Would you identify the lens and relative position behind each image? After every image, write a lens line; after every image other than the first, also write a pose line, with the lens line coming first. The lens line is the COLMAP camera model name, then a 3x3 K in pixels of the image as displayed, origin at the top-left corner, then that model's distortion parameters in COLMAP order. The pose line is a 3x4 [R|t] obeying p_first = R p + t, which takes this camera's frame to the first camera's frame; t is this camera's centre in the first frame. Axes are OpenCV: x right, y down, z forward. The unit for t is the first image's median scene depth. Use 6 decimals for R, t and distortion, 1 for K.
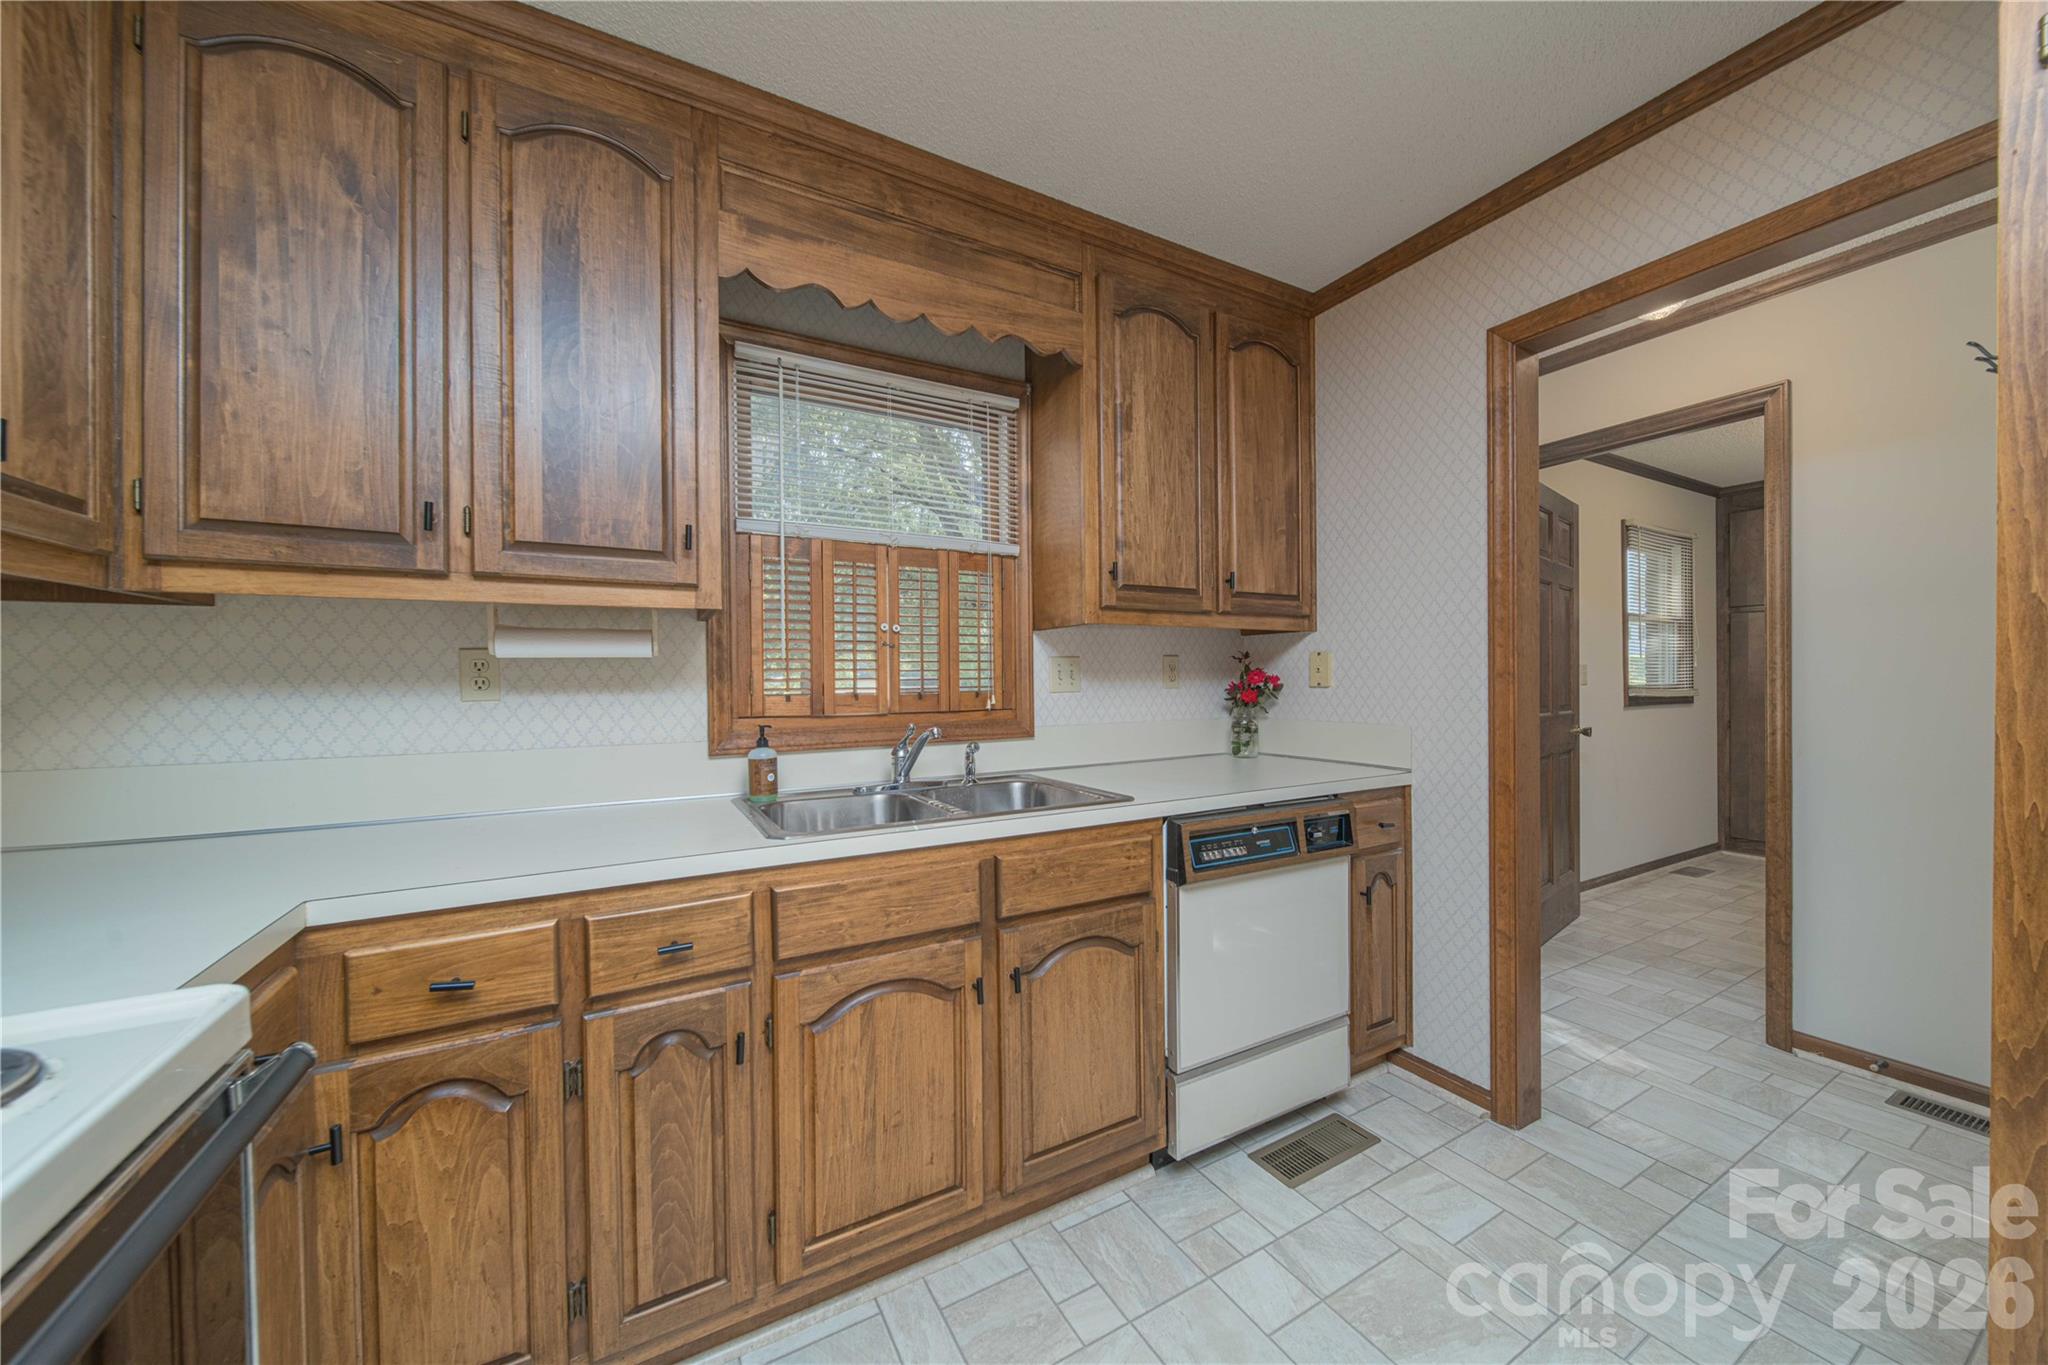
lens RADIAL K [[719.0, 0, 1021.0], [0, 719.0, 684.8], [0, 0, 1]] dist [-0.000847, -0.001870]
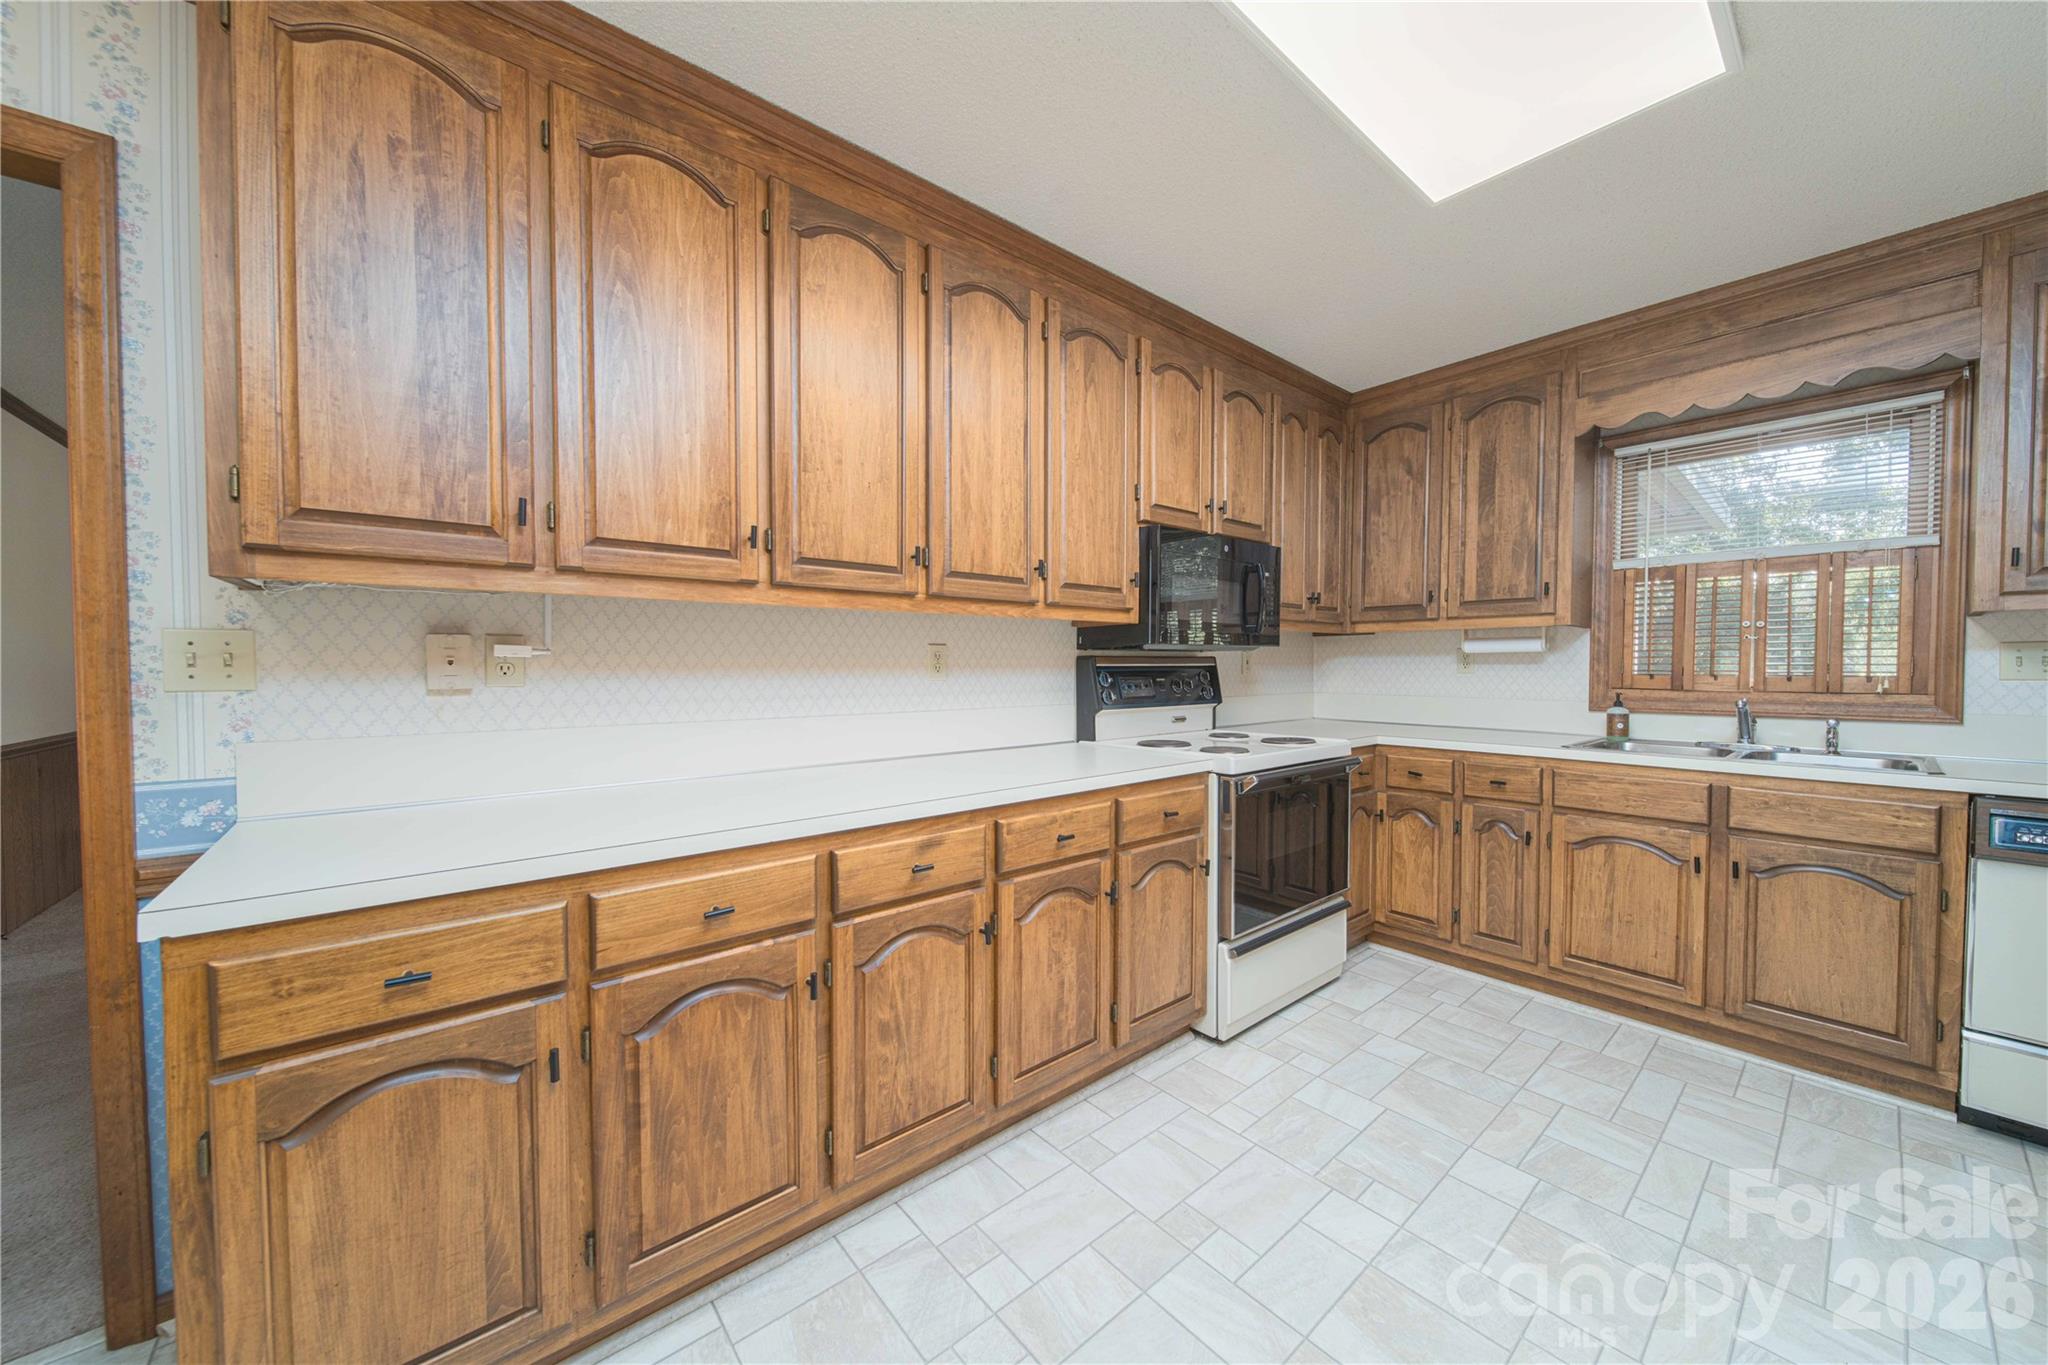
lens RADIAL K [[719.0, 0, 1019.3], [0, 719.0, 684.6], [0, 0, 1]] dist [-0.000847, -0.001870]
pose [[0.180972, 0.035187, -0.982859, 1.112305], [-0.008725, 0.999378, 0.034172, -0.005380], [0.983450, 0.002391, 0.181167, -0.681900]]
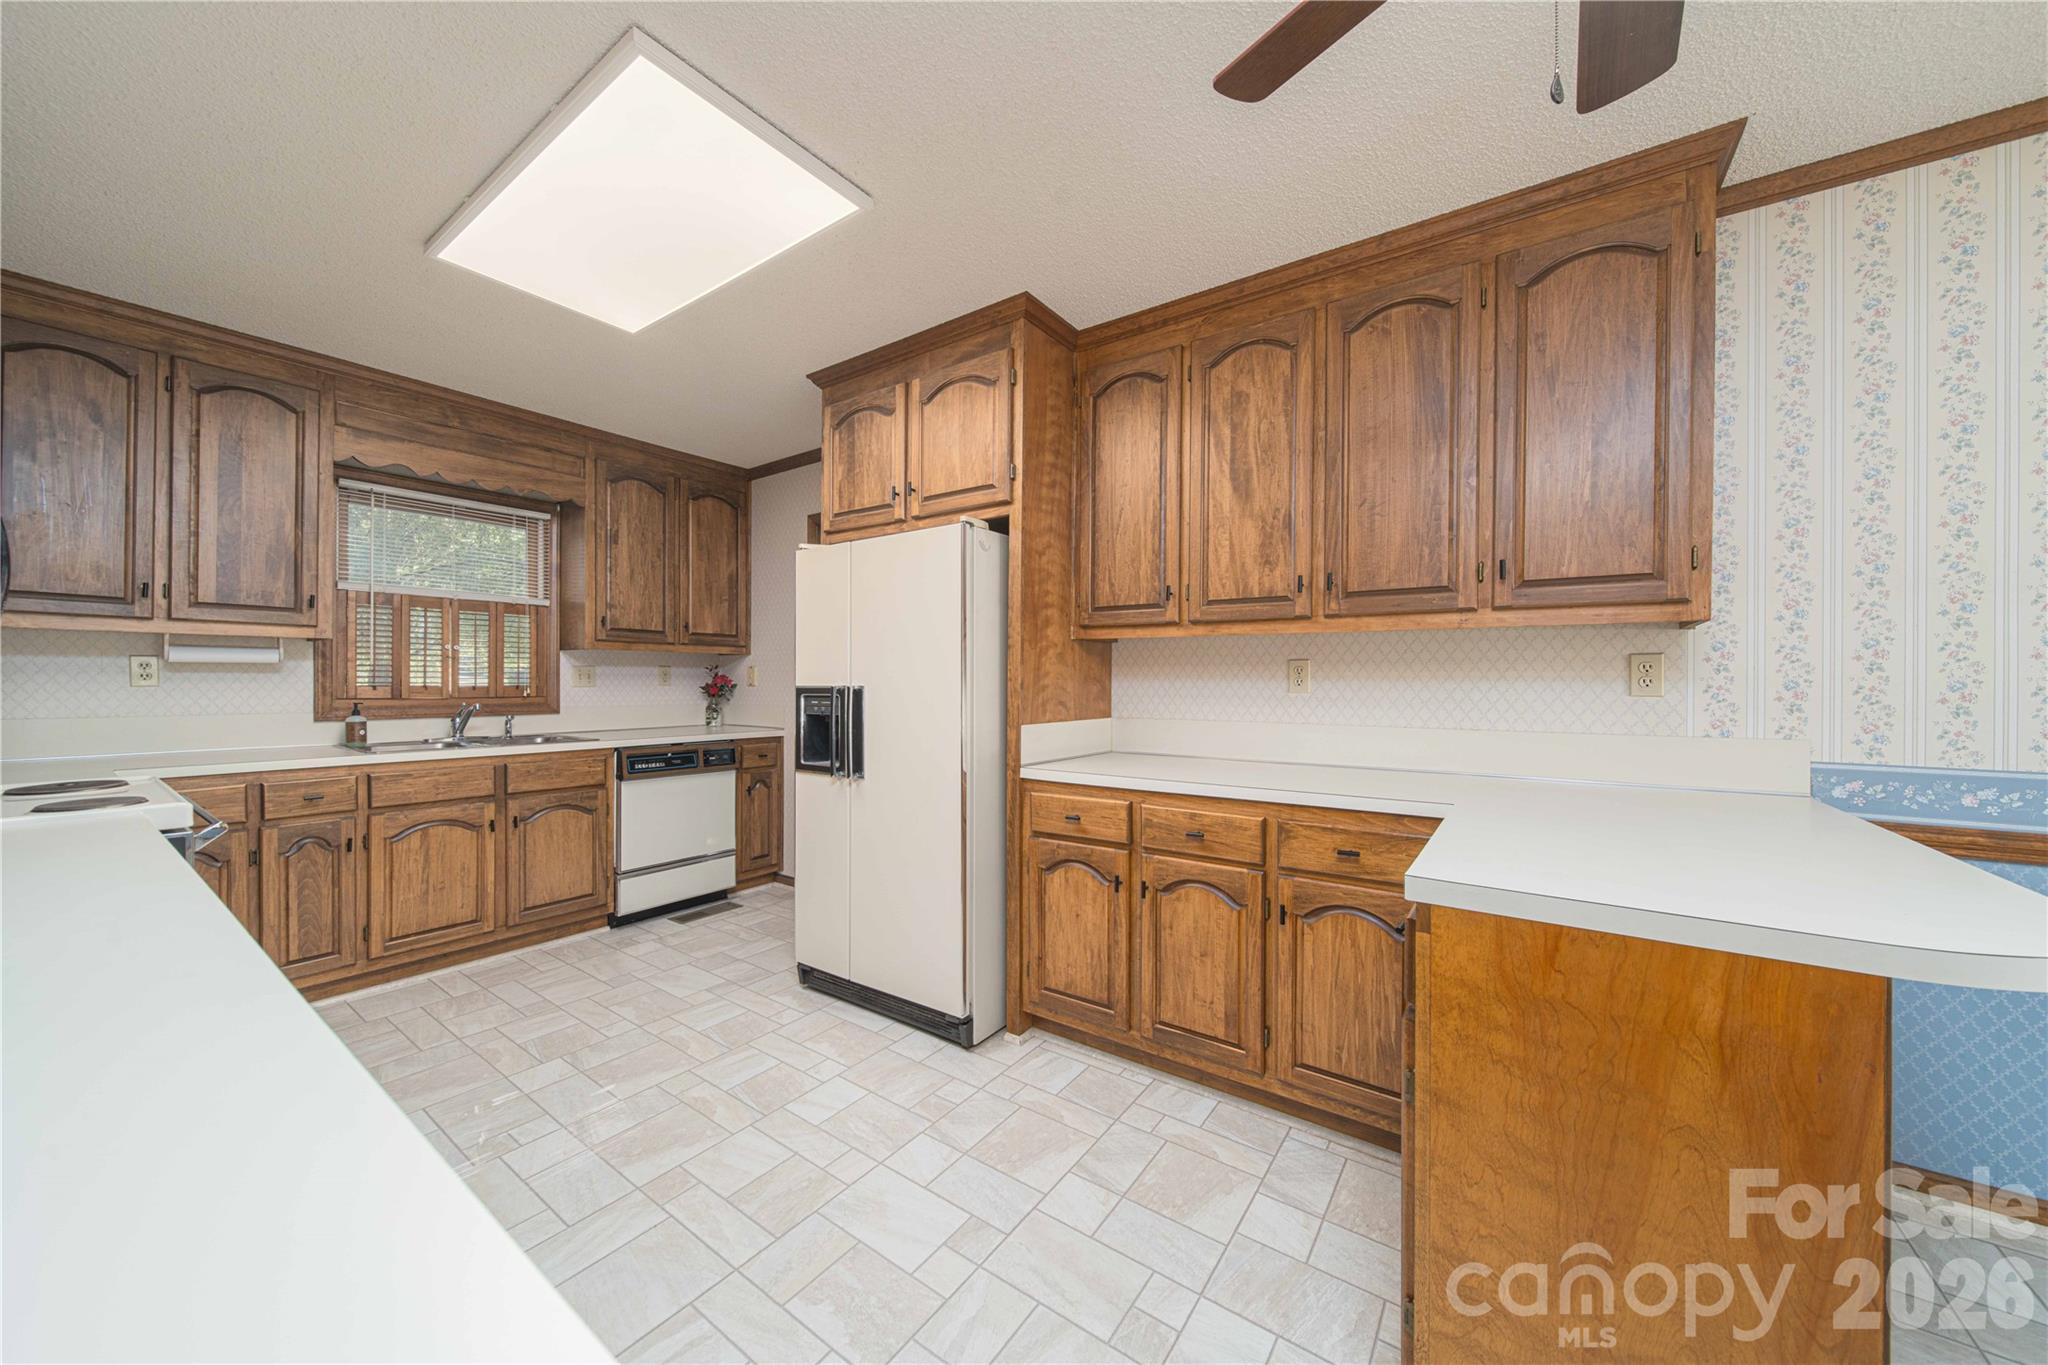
lens RADIAL K [[719.0, 0, 1024.1], [0, 719.0, 684.4], [0, 0, 1]] dist [-0.000847, -0.001870]
pose [[0.903403, 0.012178, 0.428619, 0.414725], [-0.009814, 0.999922, -0.007724, 0.010526], [-0.428679, 0.002771, 0.903452, -1.472521]]
